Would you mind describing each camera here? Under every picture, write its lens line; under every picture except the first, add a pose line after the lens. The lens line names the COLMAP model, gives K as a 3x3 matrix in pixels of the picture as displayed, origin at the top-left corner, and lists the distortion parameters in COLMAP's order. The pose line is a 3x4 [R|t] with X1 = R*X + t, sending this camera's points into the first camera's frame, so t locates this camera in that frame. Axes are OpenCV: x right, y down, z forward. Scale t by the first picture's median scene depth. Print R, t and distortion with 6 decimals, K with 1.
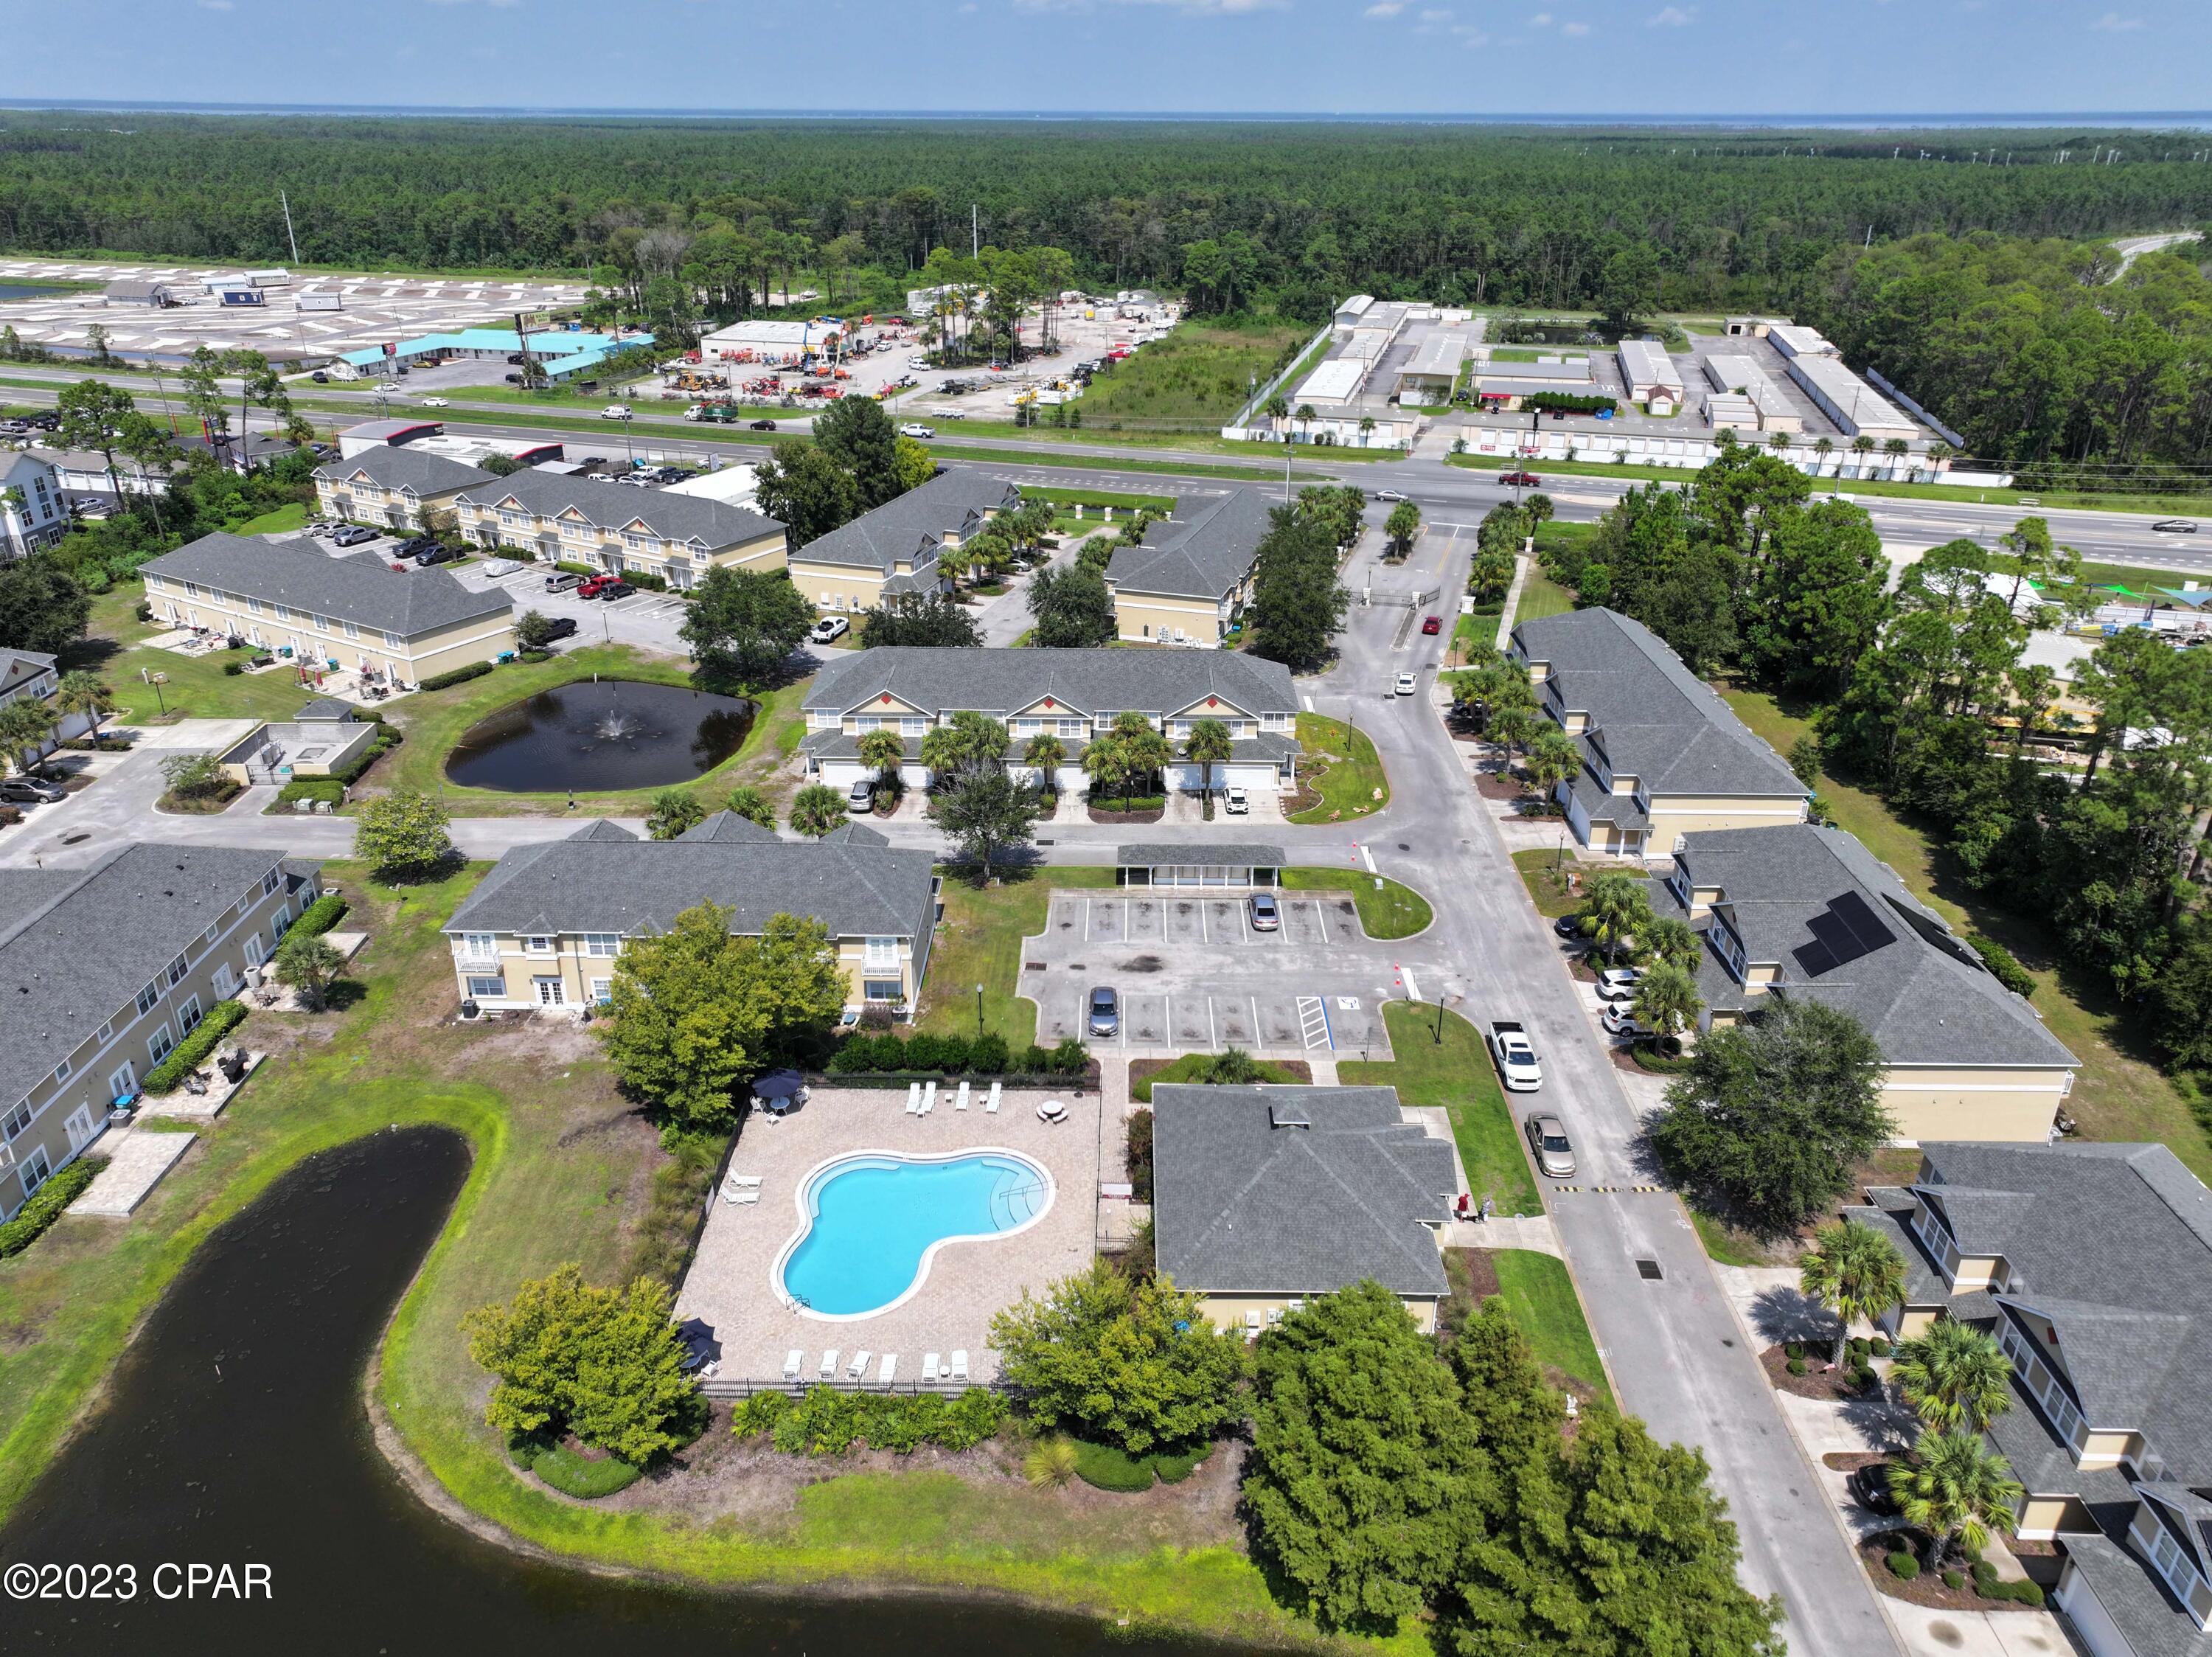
lens RADIAL K [[1545.8, 0, 1110.0], [0, 1545.8, 817.8], [0, 0, 1]] dist [0.019048, 0.002138]
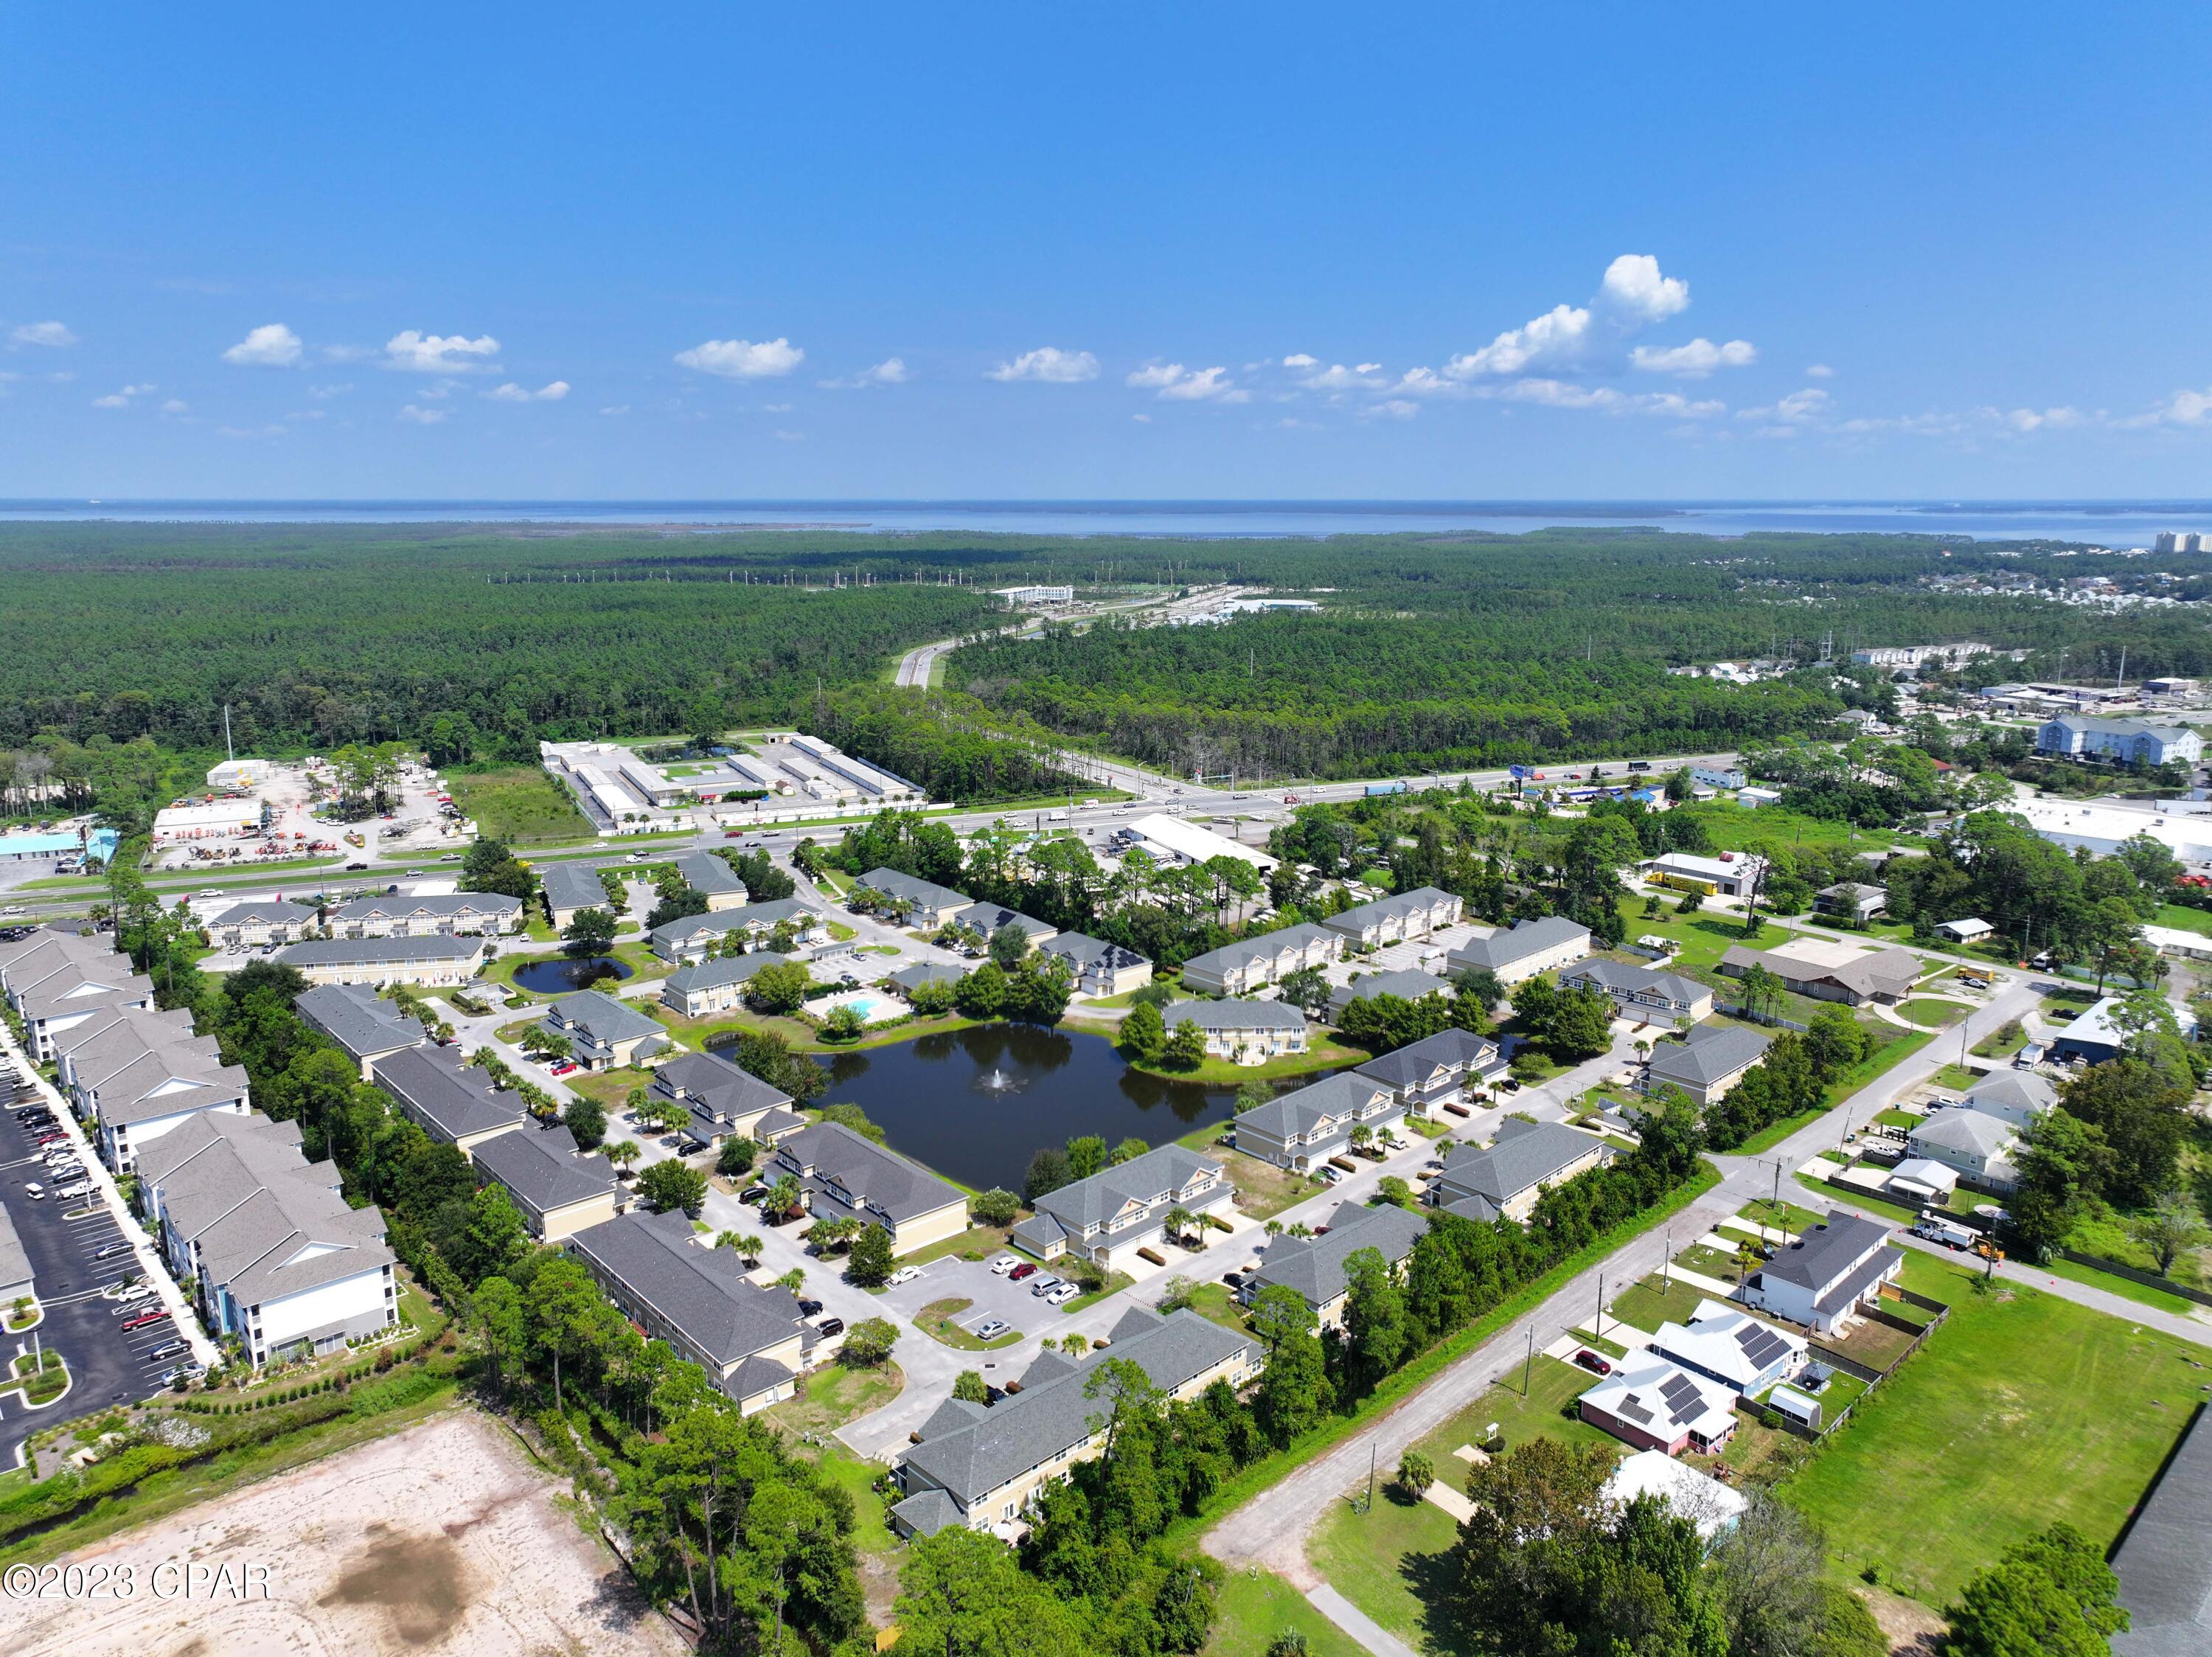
lens RADIAL K [[1545.8, 0, 1110.0], [0, 1545.8, 817.8], [0, 0, 1]] dist [0.019048, 0.002138]
pose [[0.761124, -0.139088, 0.633517, -0.721945], [0.274512, 0.954022, -0.120351, 0.148333], [-0.587650, 0.265510, 0.764311, -0.919513]]
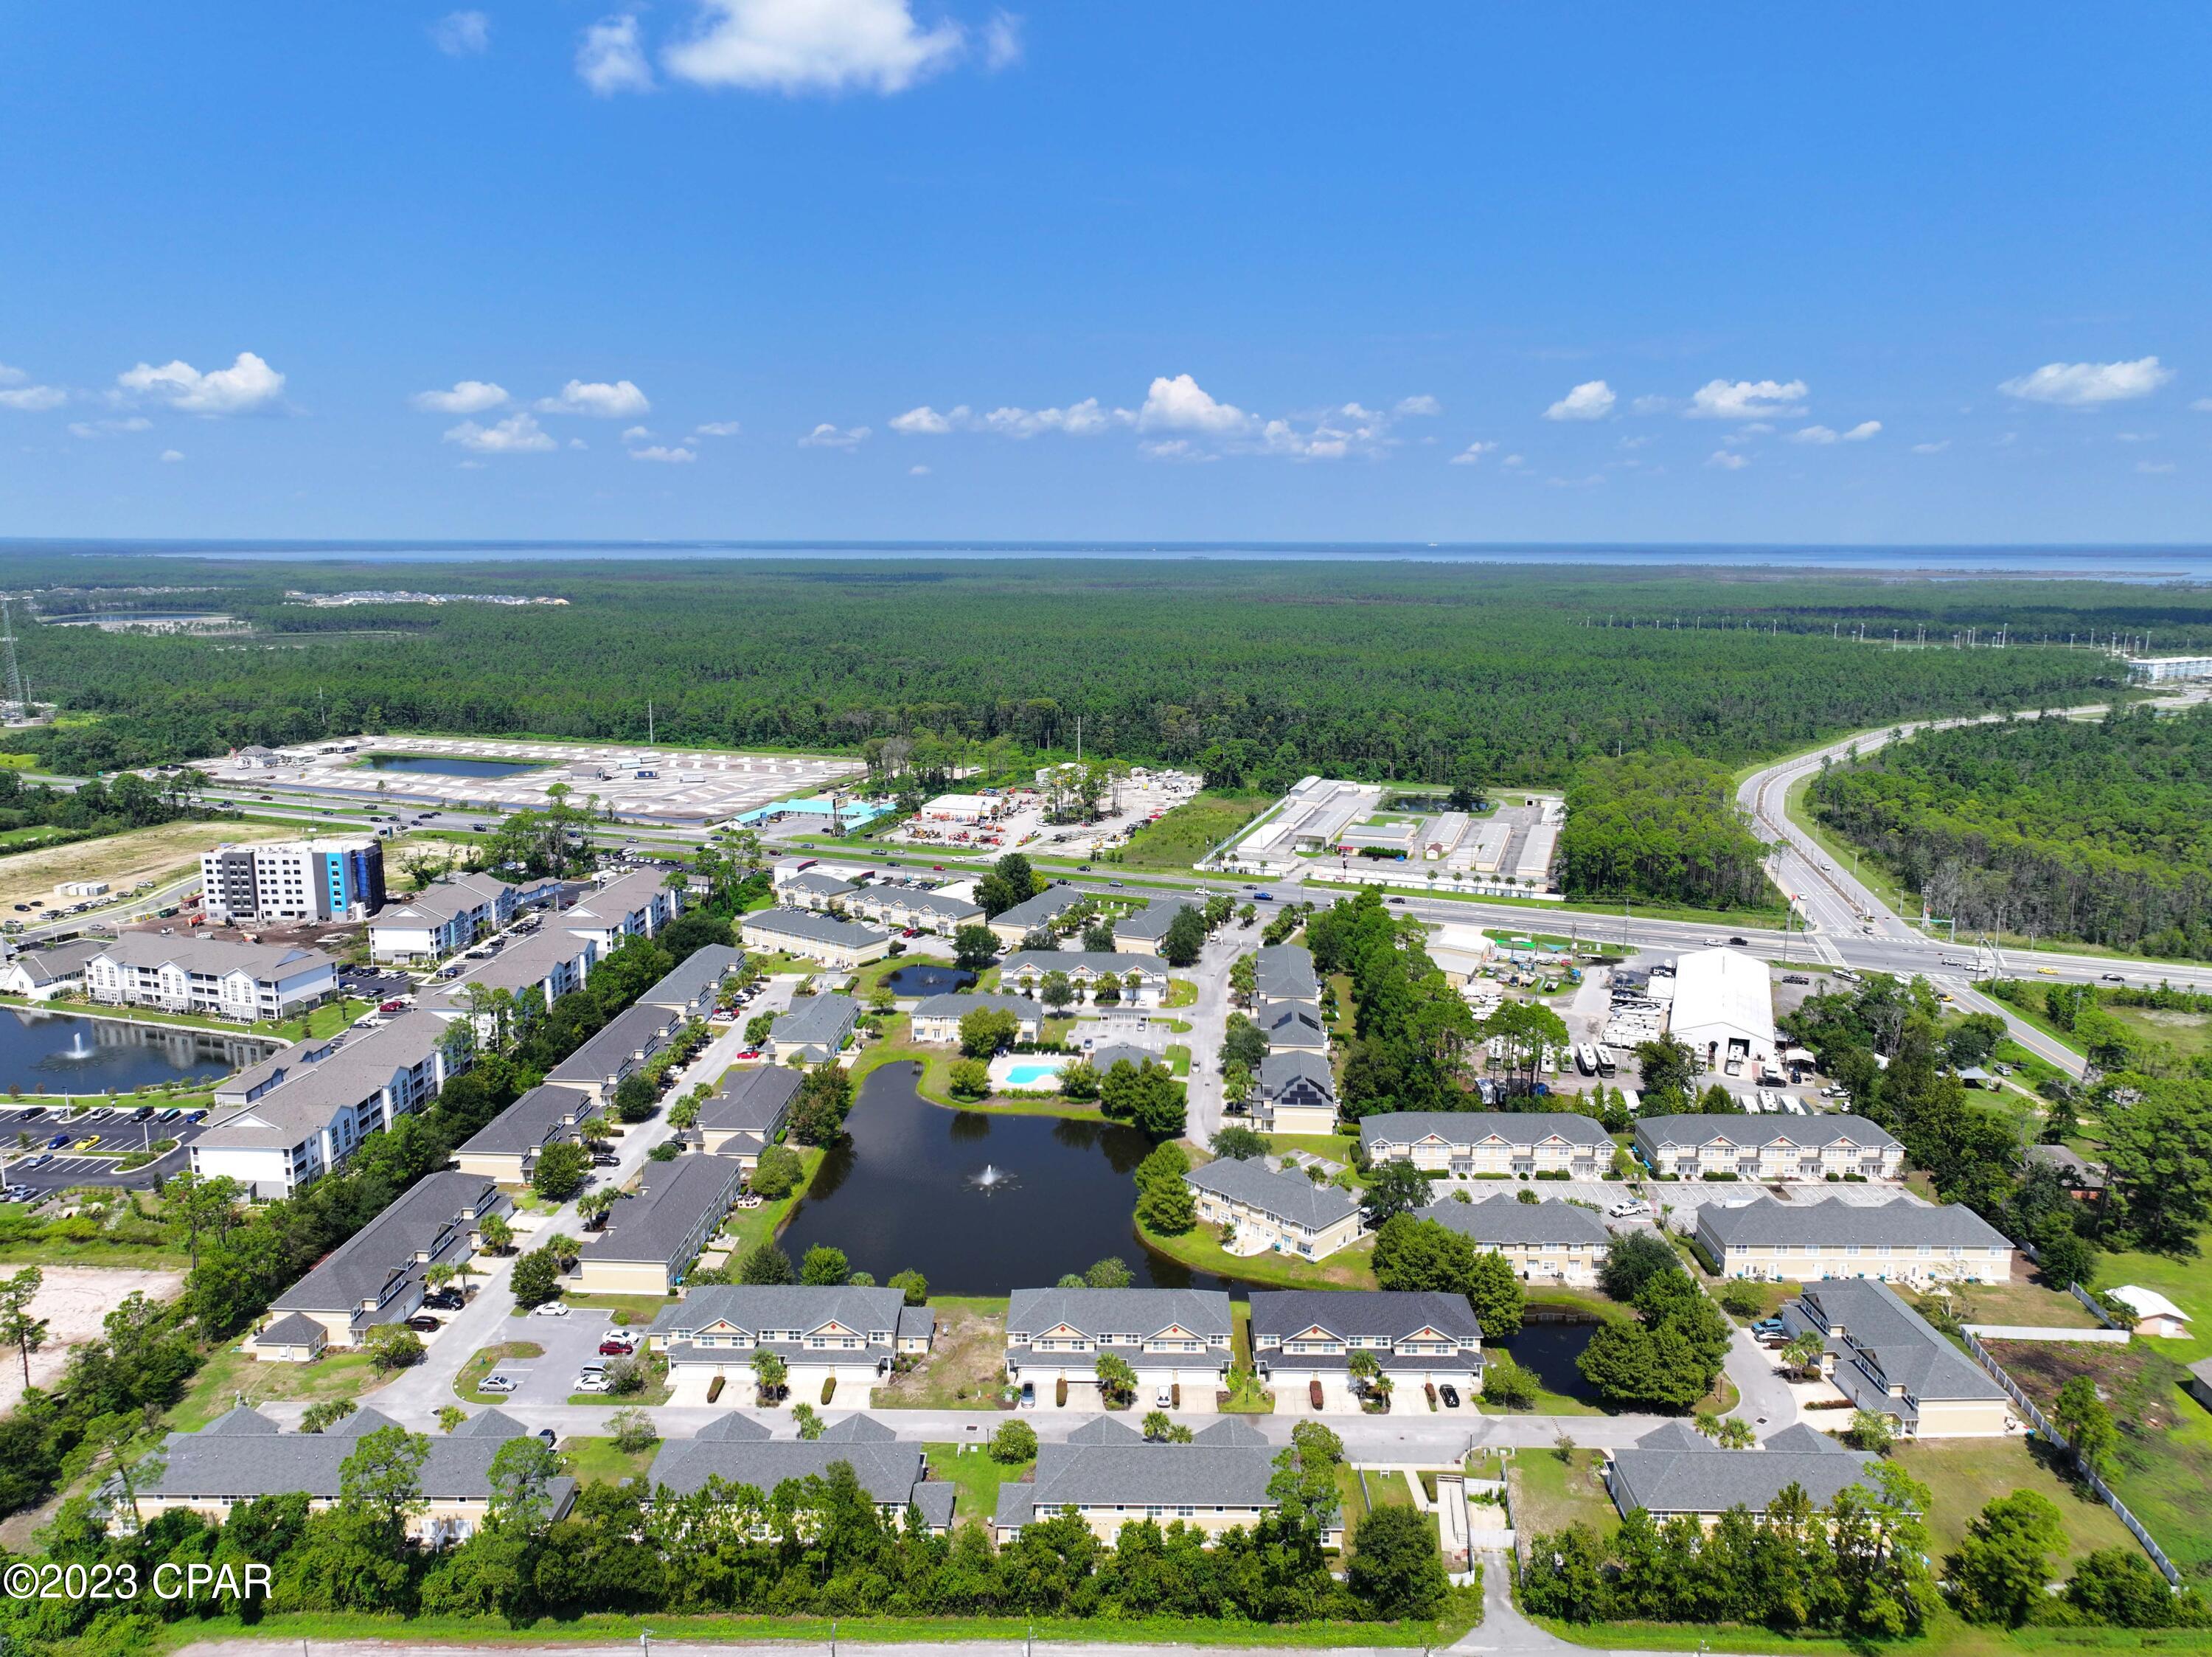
lens RADIAL K [[1545.8, 0, 1110.0], [0, 1545.8, 817.8], [0, 0, 1]] dist [0.019048, 0.002138]
pose [[0.997415, 0.011032, -0.071005, 0.116745], [-0.028155, 0.969133, -0.244927, 0.195816], [0.066112, 0.246293, 0.966938, -1.027566]]
